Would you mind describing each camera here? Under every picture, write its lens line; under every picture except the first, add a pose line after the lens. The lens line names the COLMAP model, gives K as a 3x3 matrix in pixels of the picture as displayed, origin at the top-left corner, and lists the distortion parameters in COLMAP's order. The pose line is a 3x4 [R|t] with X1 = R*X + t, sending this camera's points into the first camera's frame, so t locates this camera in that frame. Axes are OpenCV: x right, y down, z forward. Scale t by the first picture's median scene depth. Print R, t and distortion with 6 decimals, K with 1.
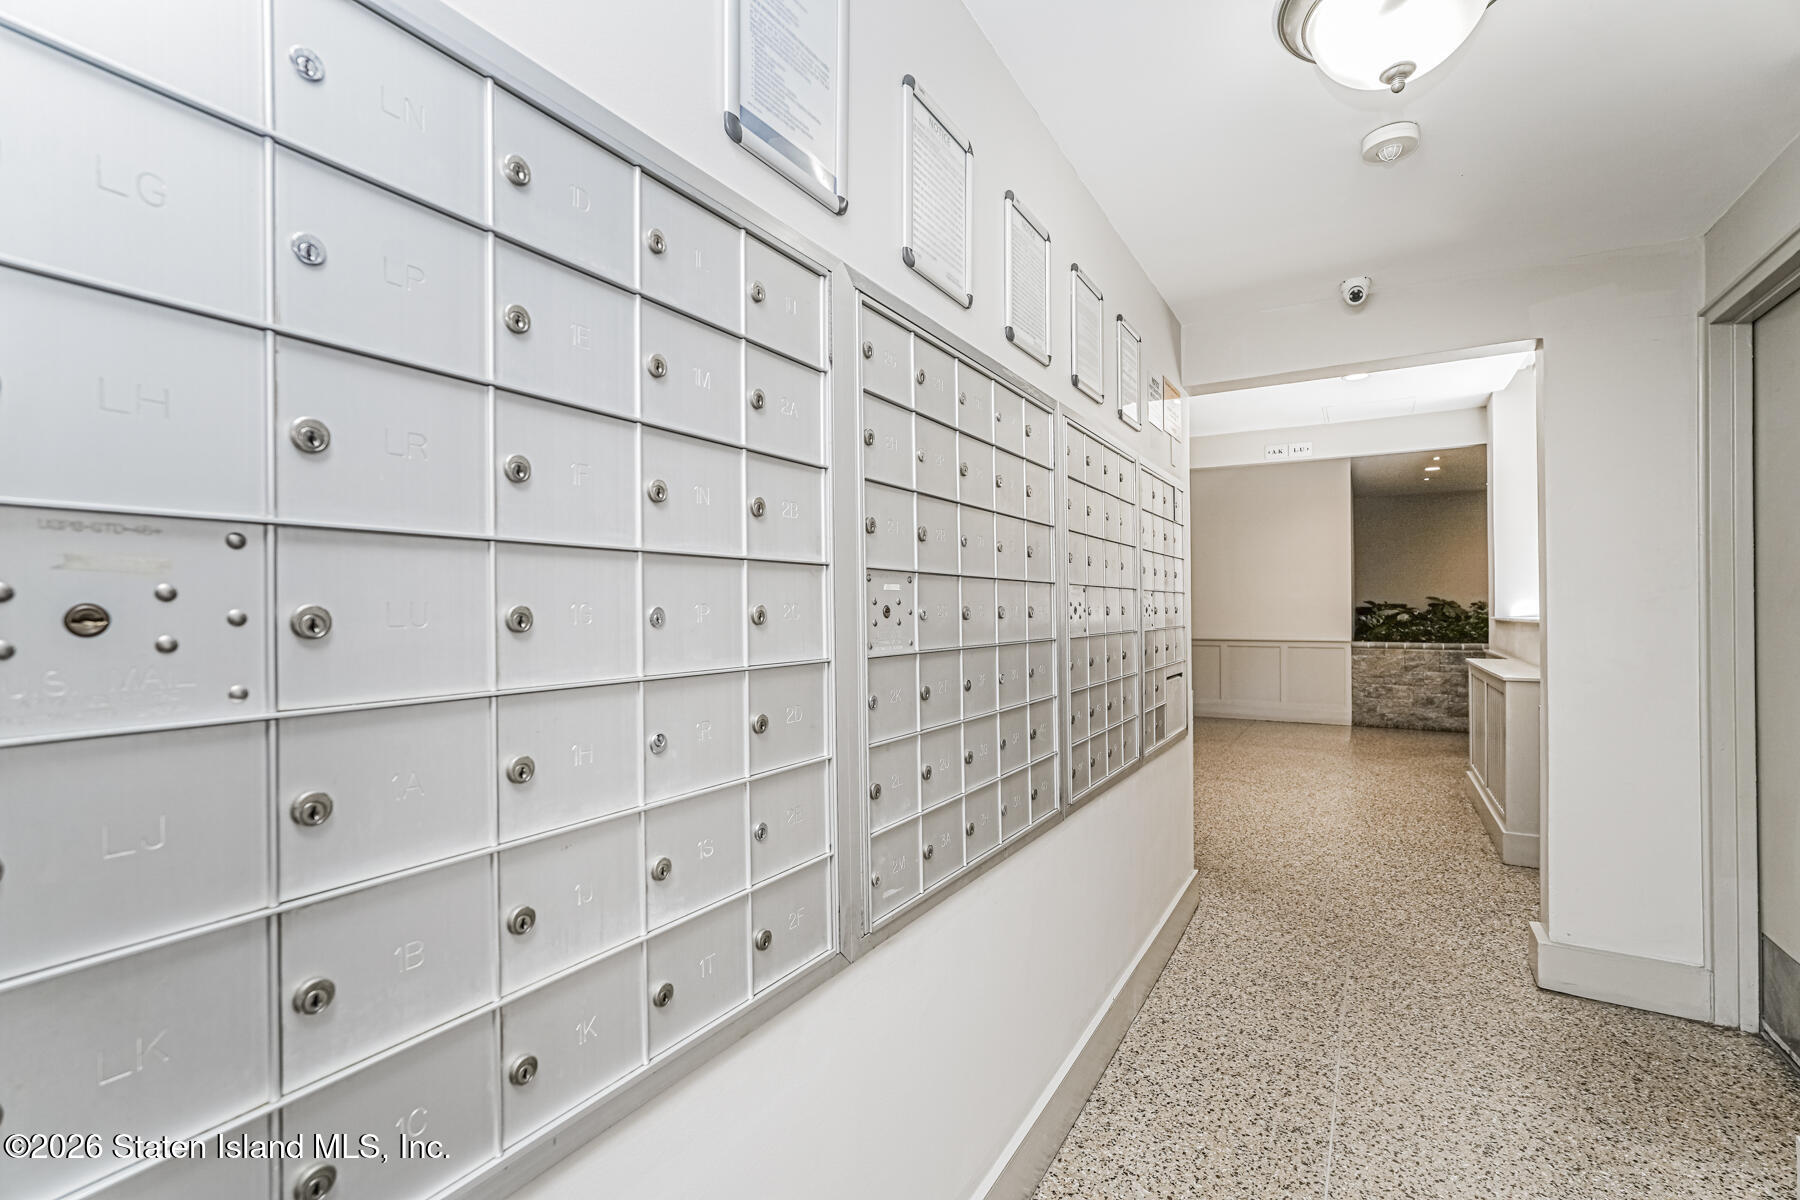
lens RADIAL K [[786.8, 0, 900.0], [0, 786.8, 600.0], [0, 0, 1]] dist [-0.000743, -0.000120]
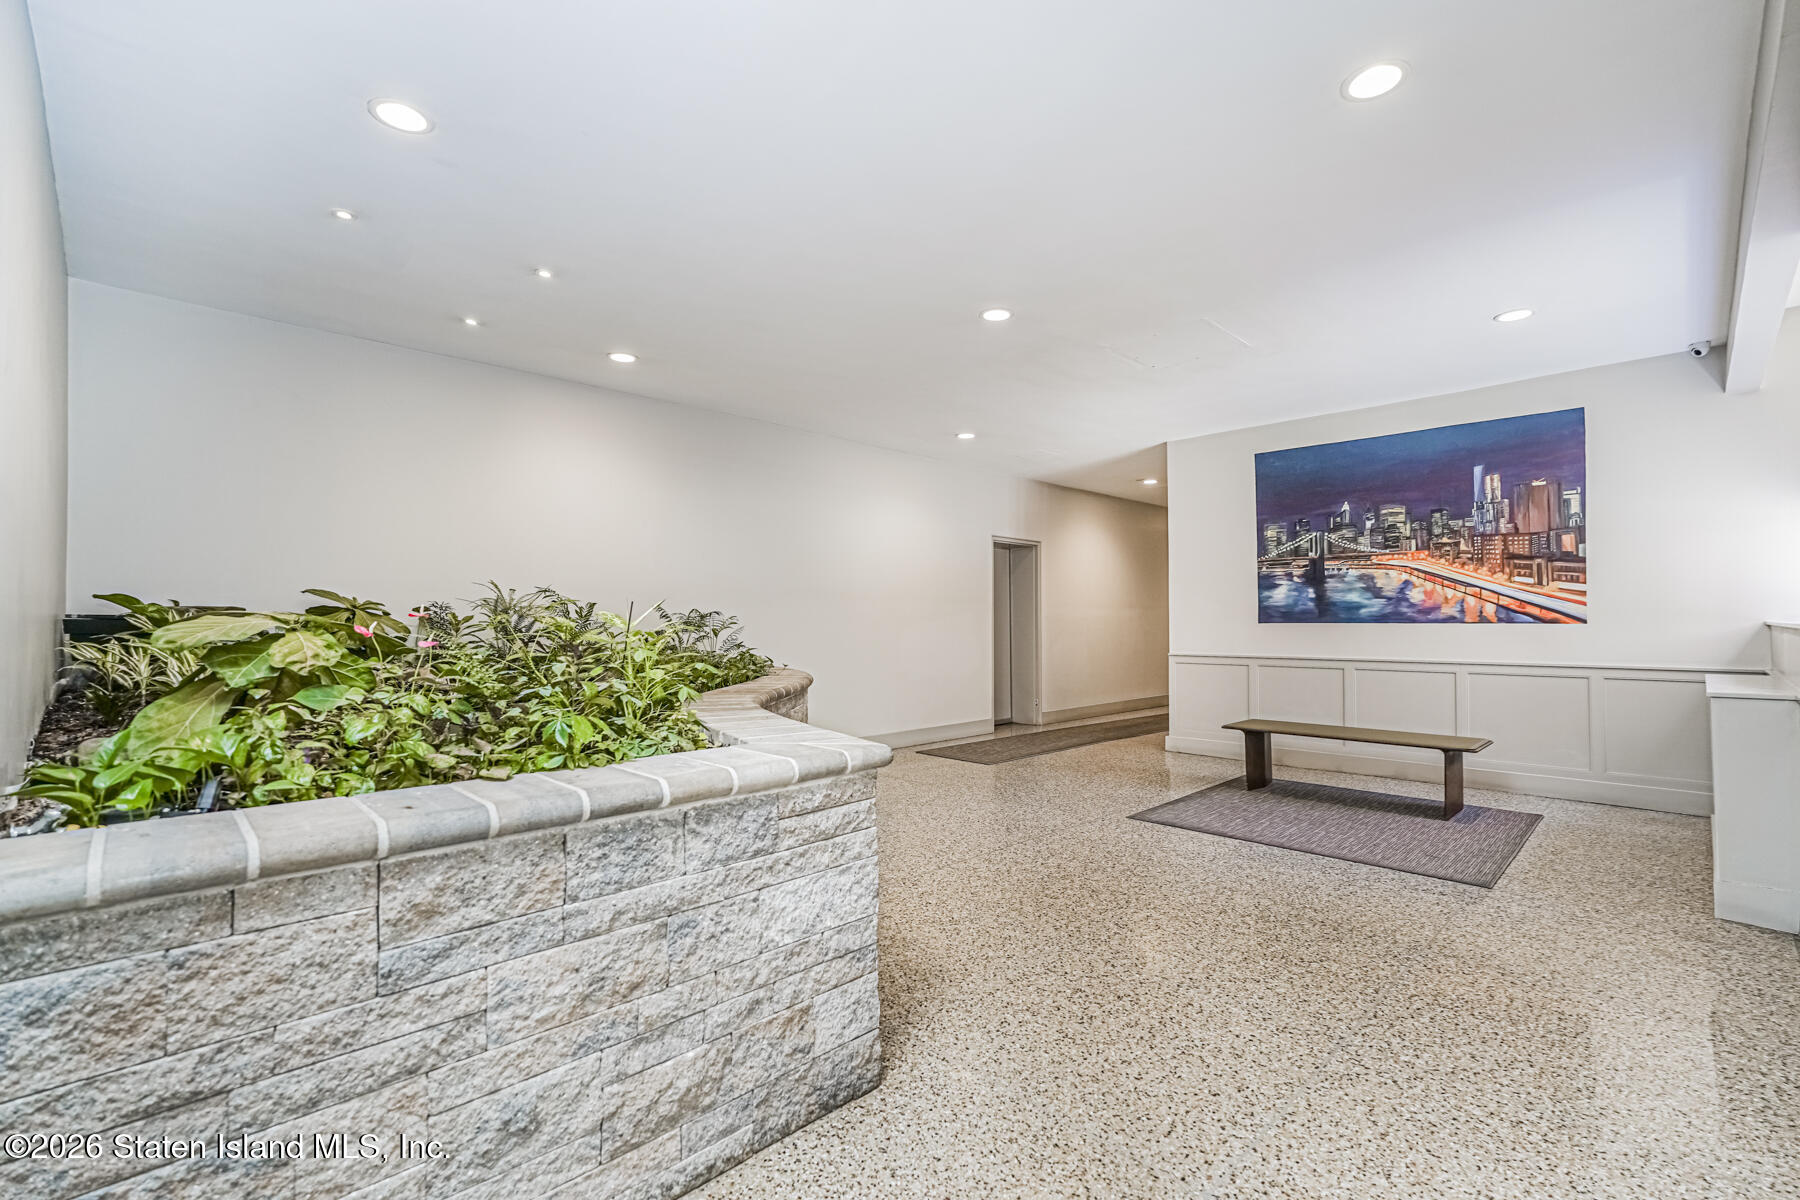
lens RADIAL K [[786.8, 0, 900.0], [0, 786.8, 600.0], [0, 0, 1]] dist [-0.000743, -0.000120]
pose [[0.246578, 0.021808, 0.968878, 0.451815], [0.000245, 0.999745, -0.022565, 0.011462], [-0.969123, 0.005802, 0.246510, 0.757485]]
